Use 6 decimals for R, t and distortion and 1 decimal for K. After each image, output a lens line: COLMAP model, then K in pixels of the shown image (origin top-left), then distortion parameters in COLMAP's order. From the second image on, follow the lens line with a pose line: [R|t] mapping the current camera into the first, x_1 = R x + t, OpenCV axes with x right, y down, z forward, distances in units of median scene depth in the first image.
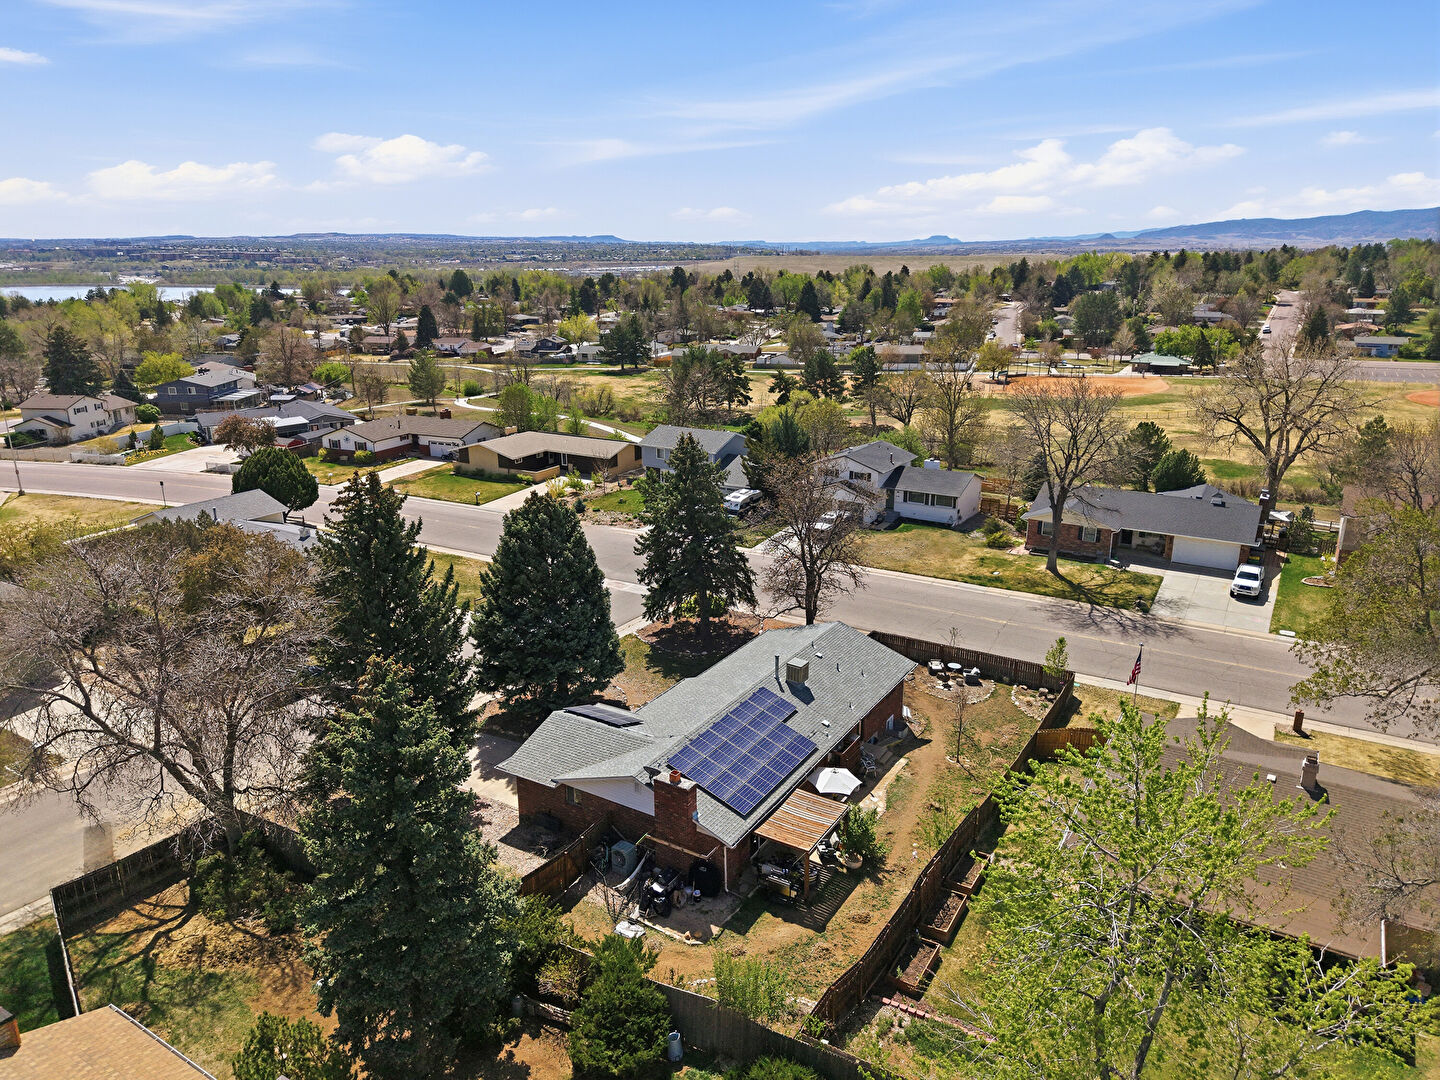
lens RADIAL K [[975.6, 0, 720.0], [0, 975.6, 540.0], [0, 0, 1]] dist [0.001778, -0.002854]
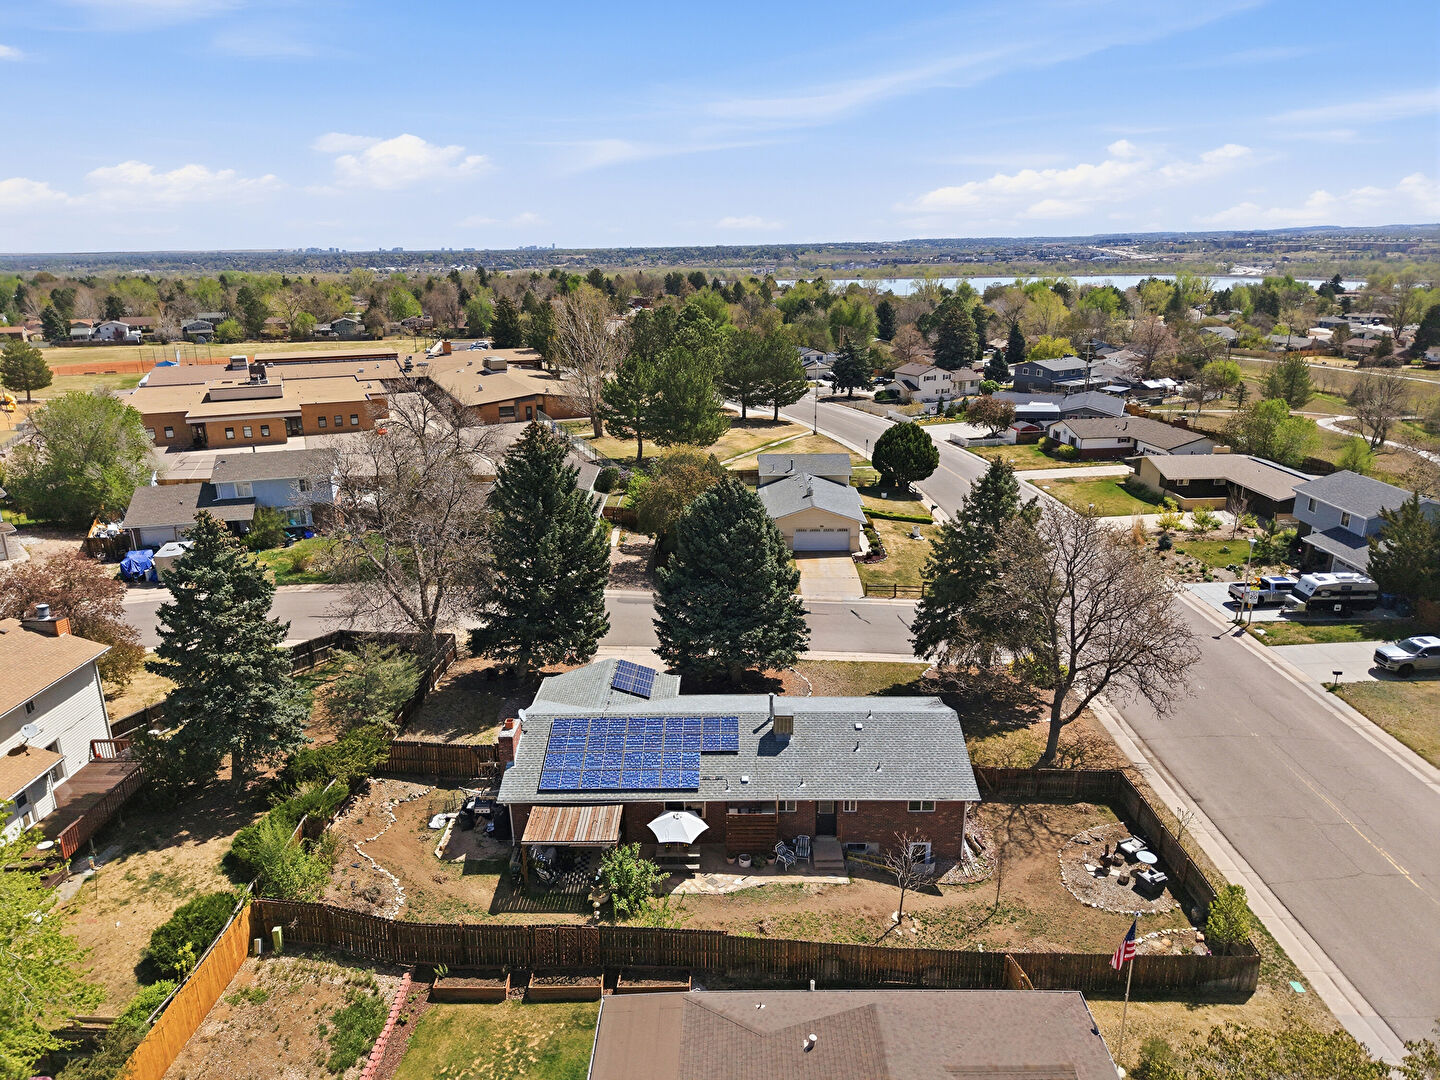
lens RADIAL K [[957.7, 0, 726.6], [0, 957.7, 541.7], [0, 0, 1]] dist [0.009168, -0.006969]
pose [[0.515999, 0.245336, -0.820704, 0.349361], [-0.233473, 0.962113, 0.140816, -0.064609], [0.824157, 0.118951, 0.553729, 0.214284]]
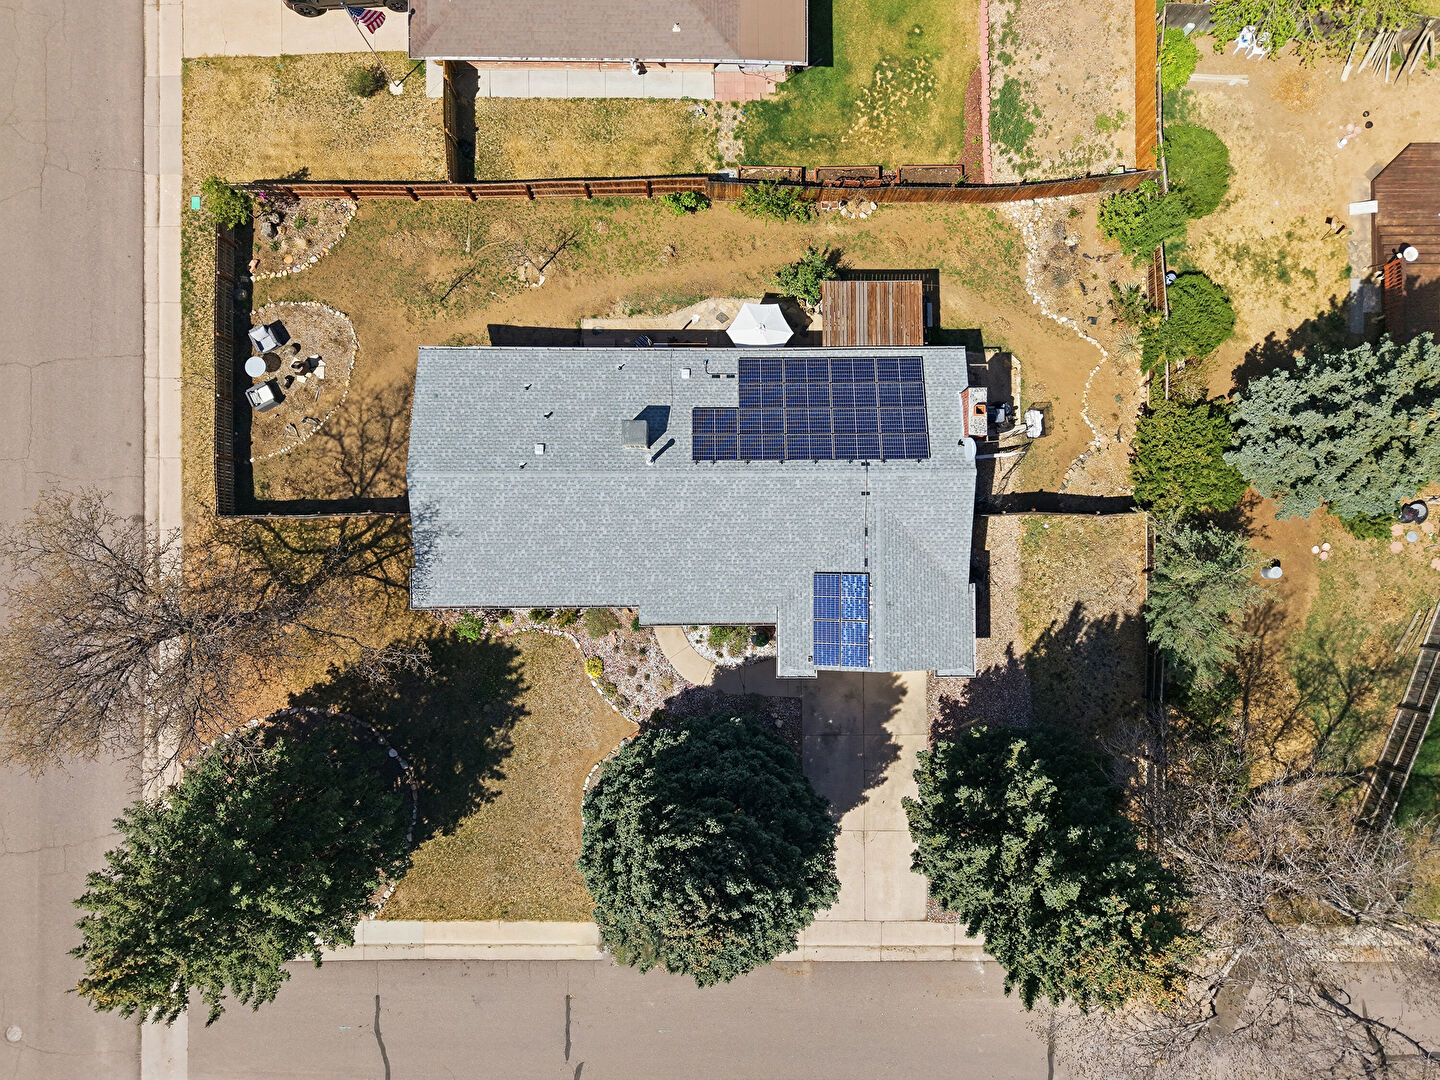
lens RADIAL K [[979.3, 0, 725.7], [0, 979.3, 505.4], [0, 0, 1]] dist [0.008106, -0.003971]
pose [[-0.523349, -0.851707, 0.026480, -0.008024], [0.223541, -0.107240, 0.968777, -0.255846], [-0.822275, 0.512927, 0.246516, 0.380412]]
